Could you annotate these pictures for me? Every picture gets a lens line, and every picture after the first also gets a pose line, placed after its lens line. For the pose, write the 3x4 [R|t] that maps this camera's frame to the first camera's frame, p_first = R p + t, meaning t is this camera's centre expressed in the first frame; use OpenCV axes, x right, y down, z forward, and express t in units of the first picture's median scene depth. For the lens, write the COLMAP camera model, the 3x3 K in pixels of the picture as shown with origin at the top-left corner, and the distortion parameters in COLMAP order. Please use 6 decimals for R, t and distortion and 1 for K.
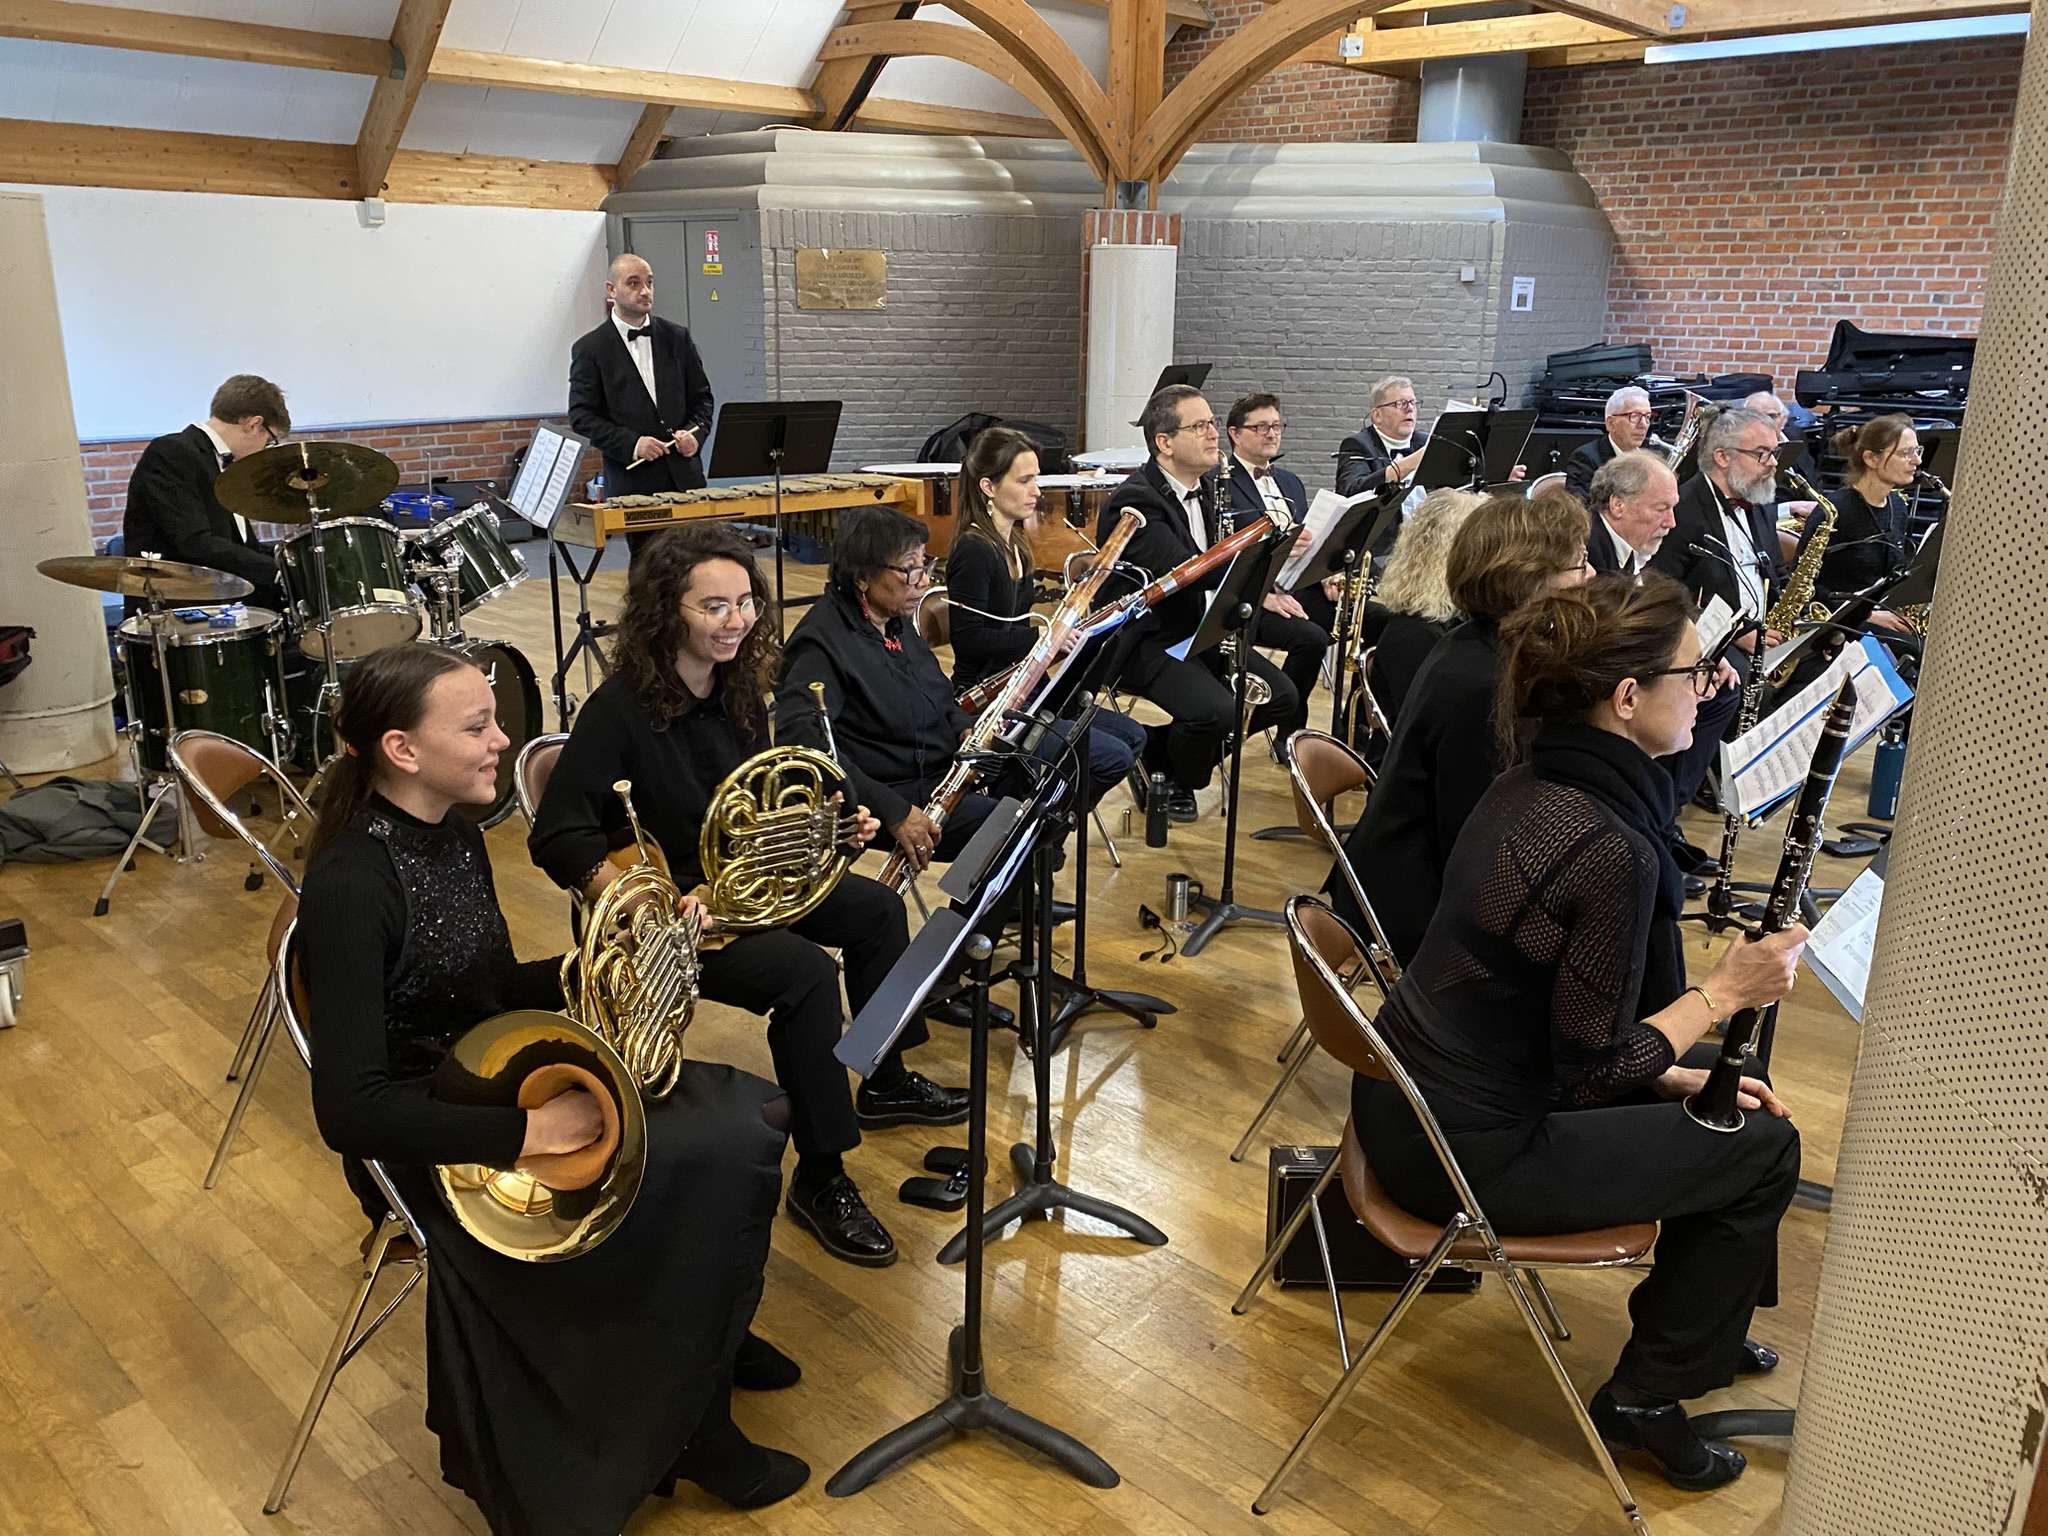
lens RADIAL K [[1551.0, 0, 1019.6], [0, 1551.0, 751.1], [0, 0, 1]] dist [0.007118, 0.006944]
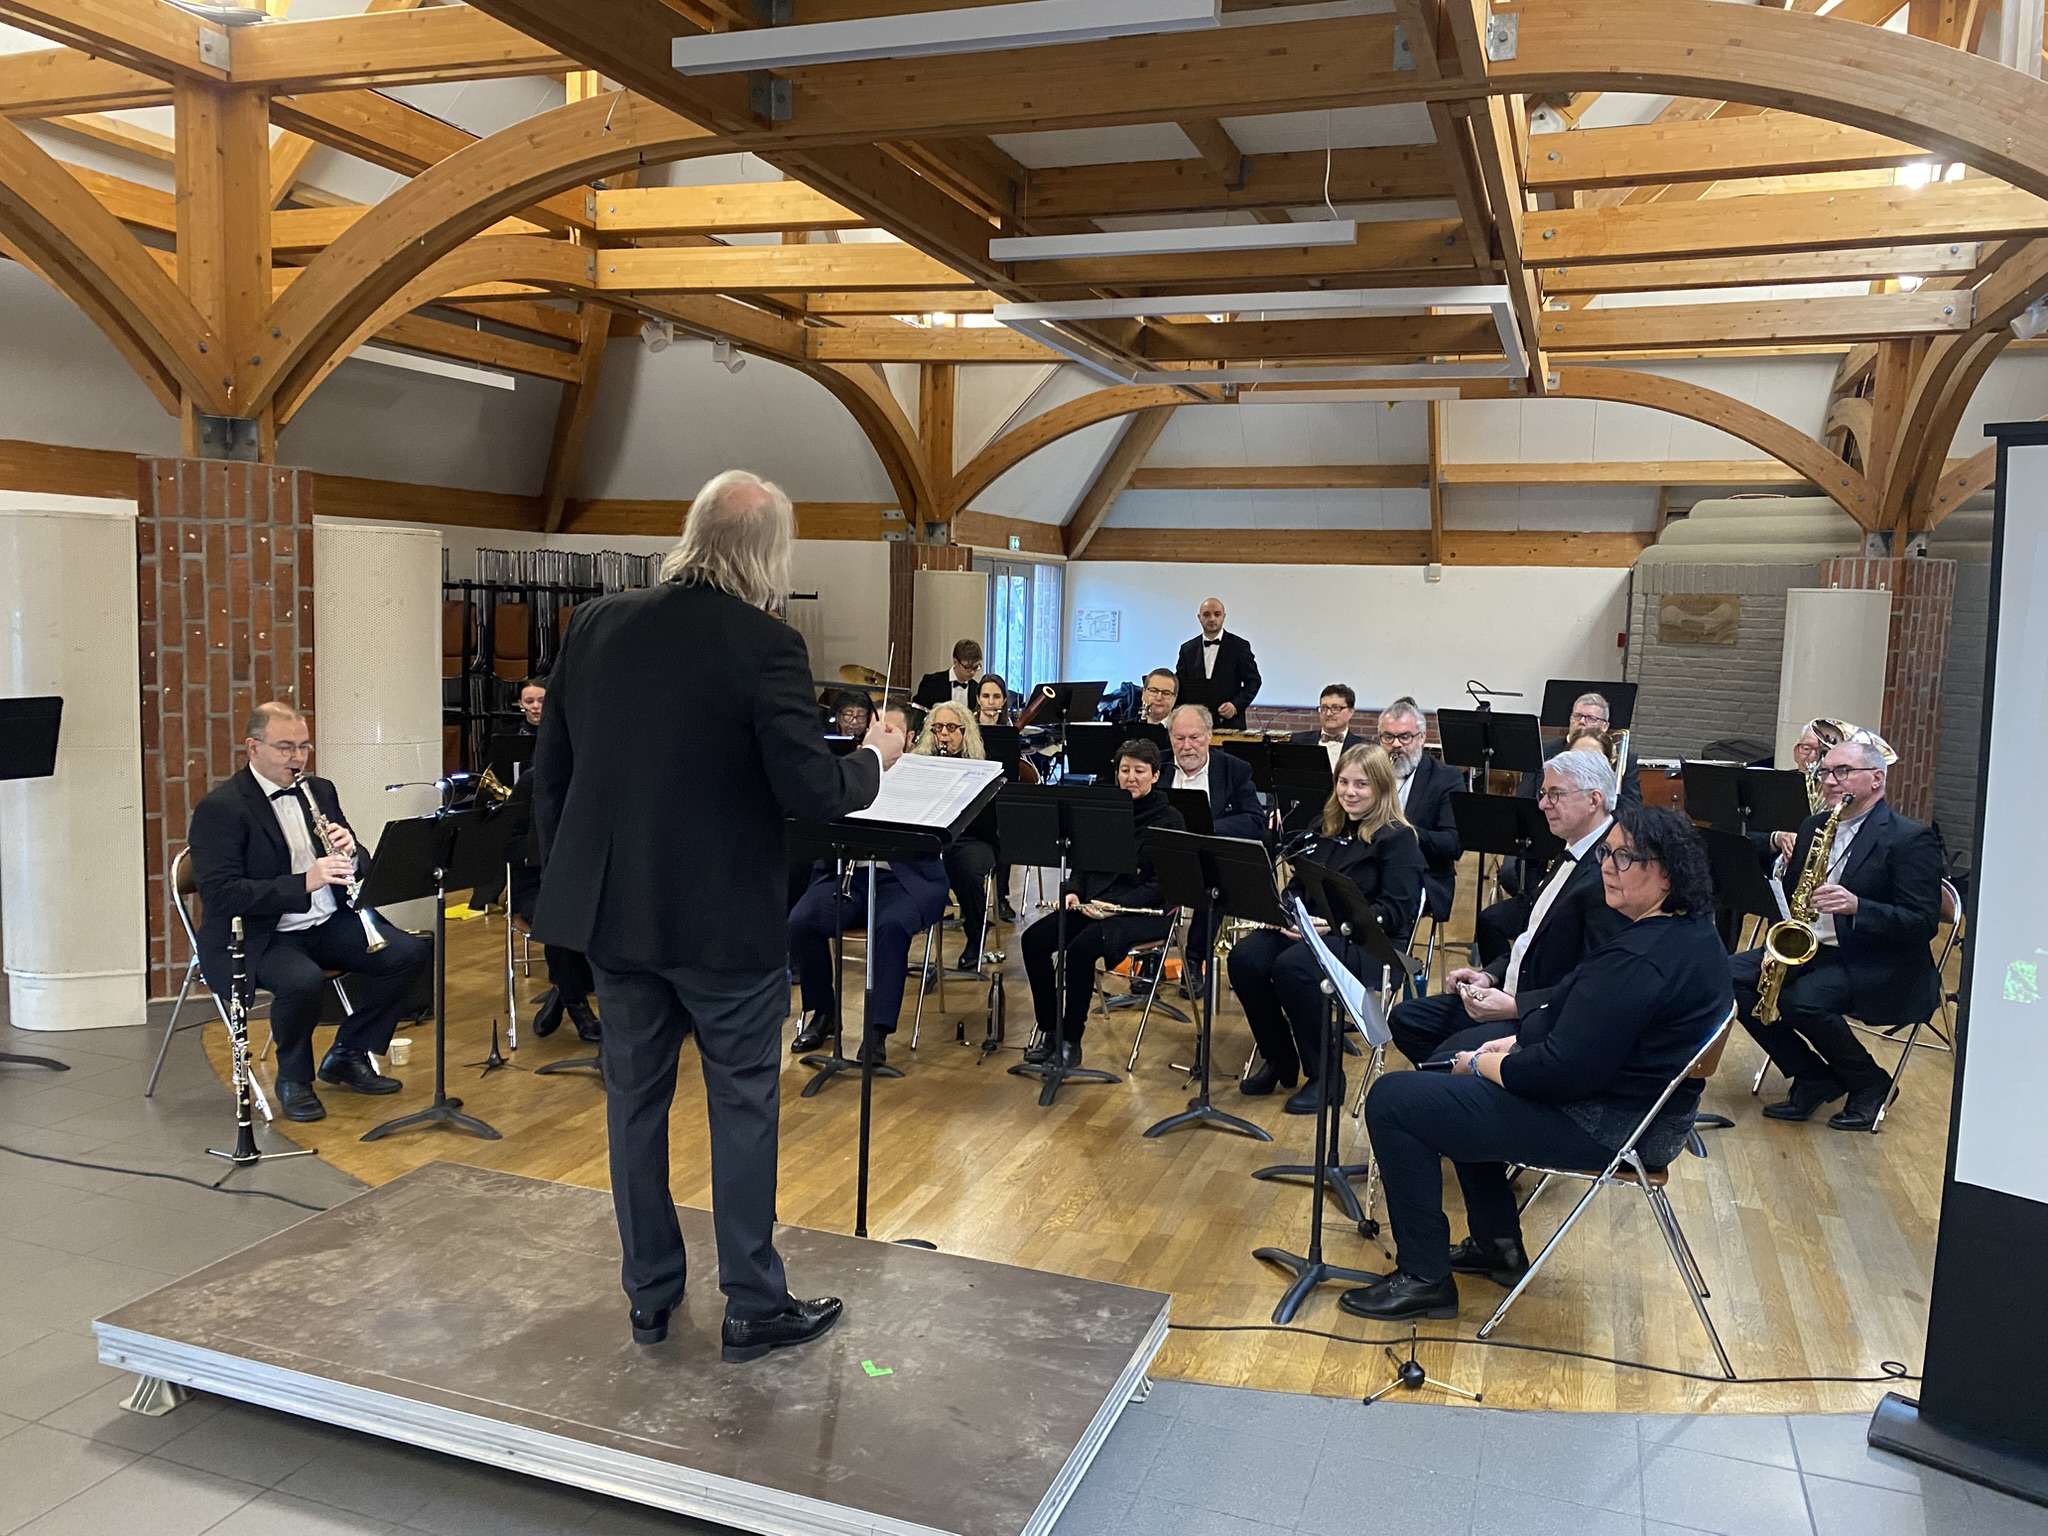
lens RADIAL K [[1554.0, 0, 1024.2], [0, 1554.0, 765.9], [0, 0, 1]] dist [0.029021, -0.035563]
pose [[0.395329, 0.096636, -0.913442, 0.759914], [-0.284635, 0.958388, -0.021796, -0.024398], [0.873326, 0.268614, 0.406384, 0.098075]]
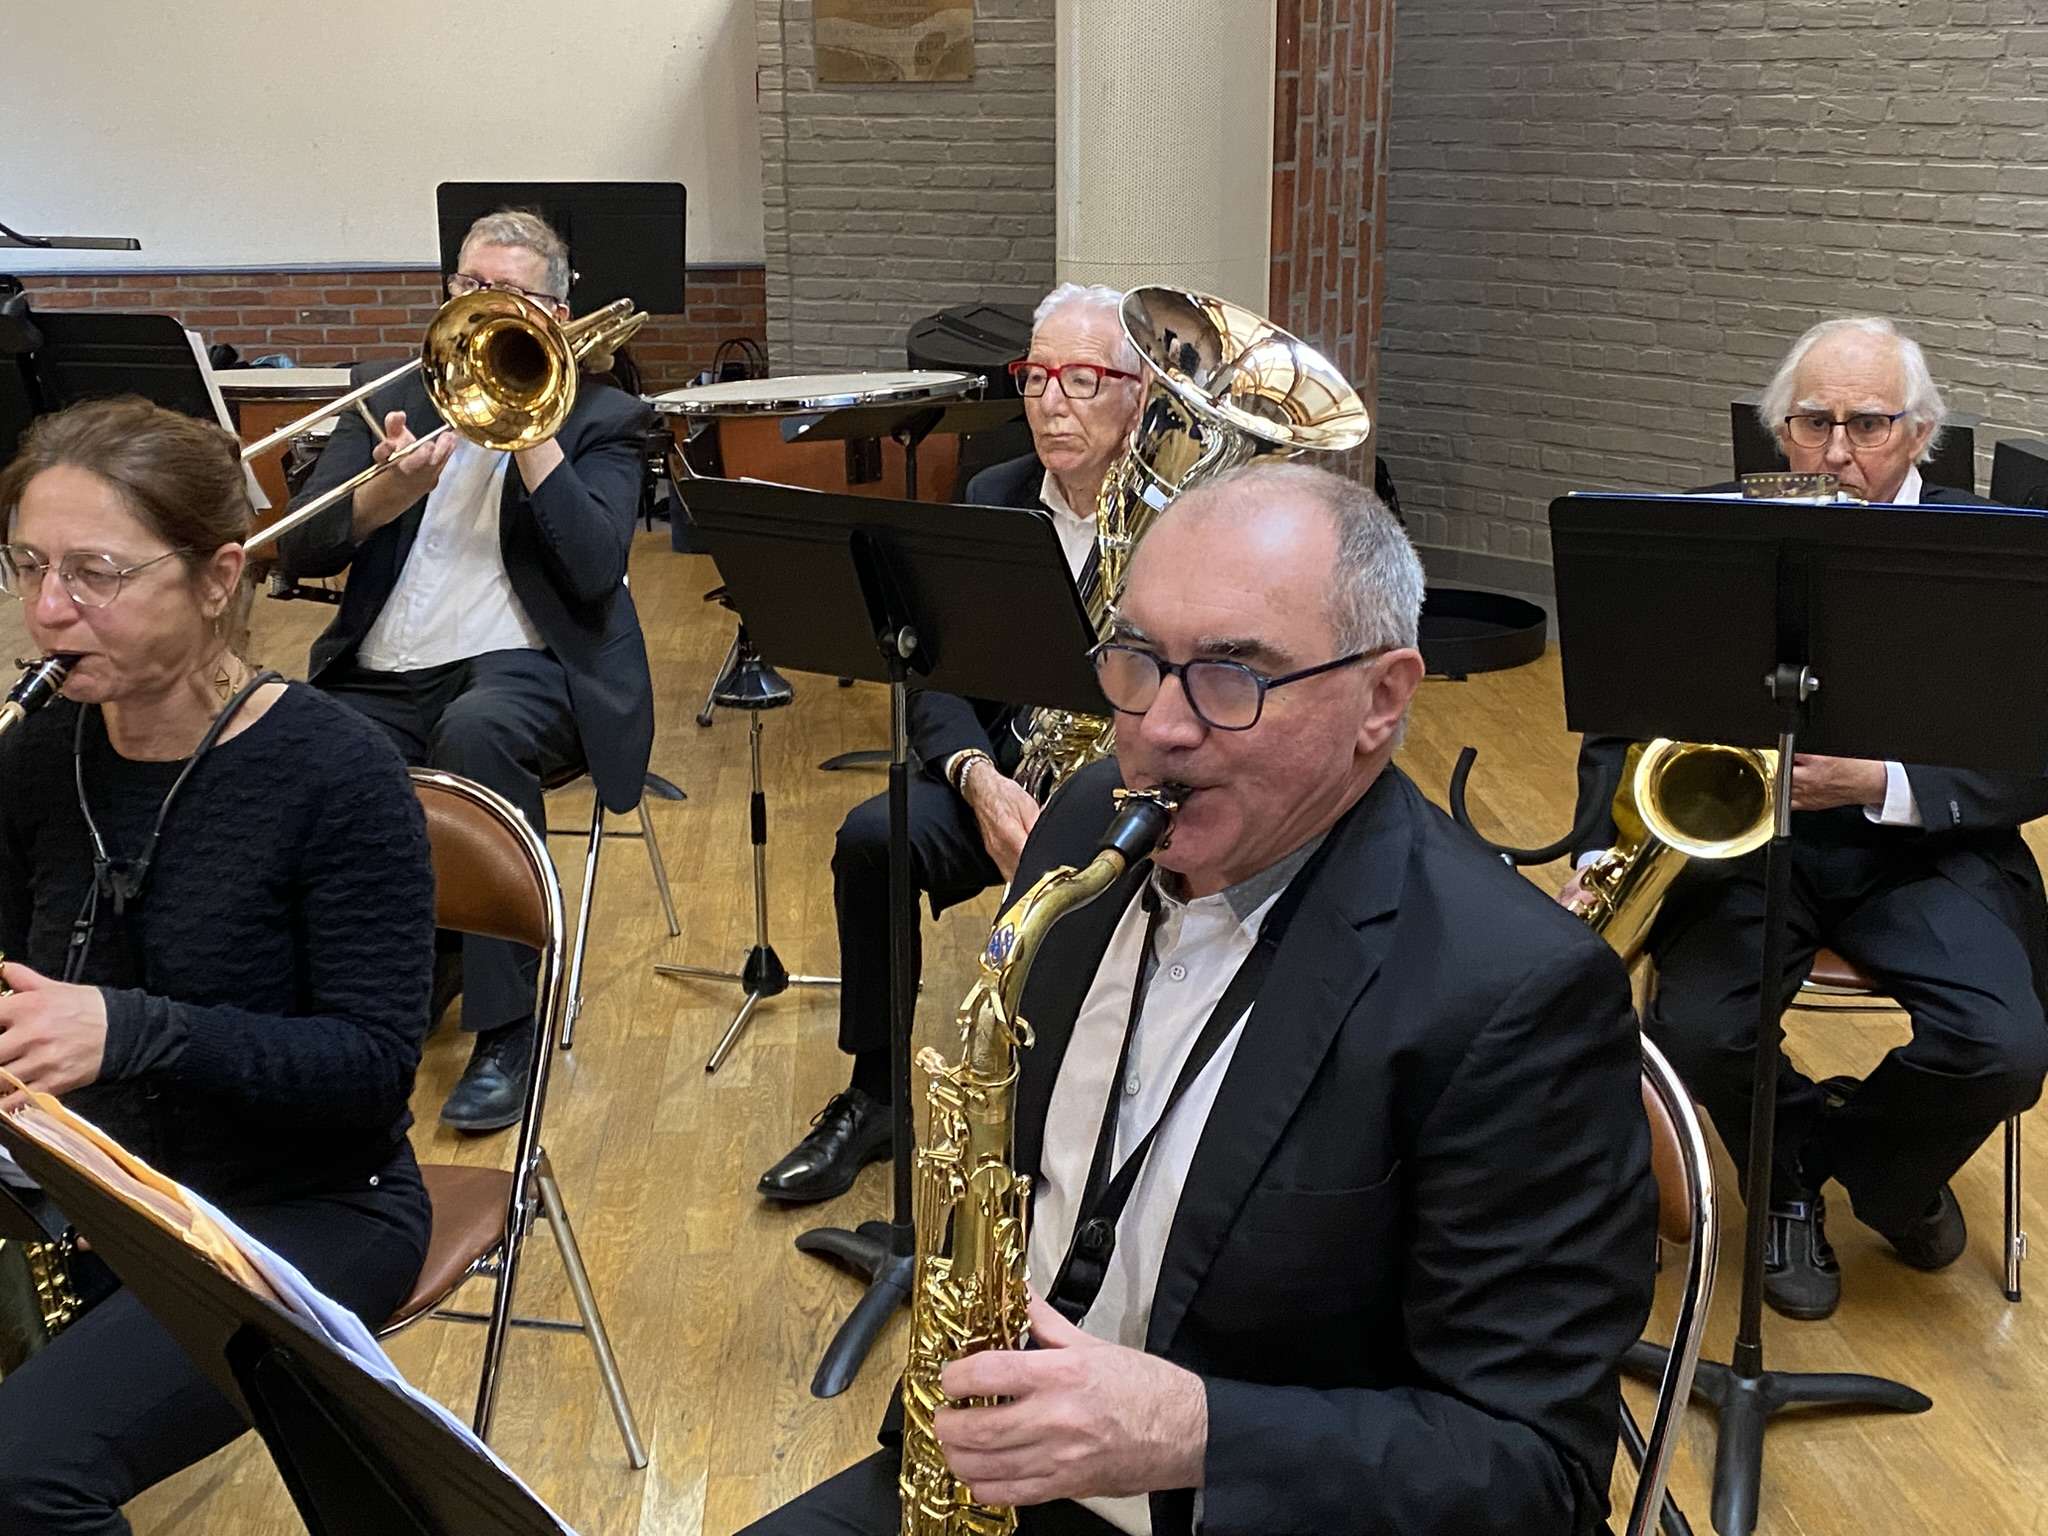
lens RADIAL K [[2373.1, 0, 1062.9], [0, 2373.1, 732.3], [0, 0, 1]] dist [0.238569, -0.850794]
pose [[0.740944, 0.161665, -0.651818, 0.484938], [-0.179256, 0.982987, 0.040035, -0.109544], [0.647201, 0.087179, 0.757318, 0.432519]]
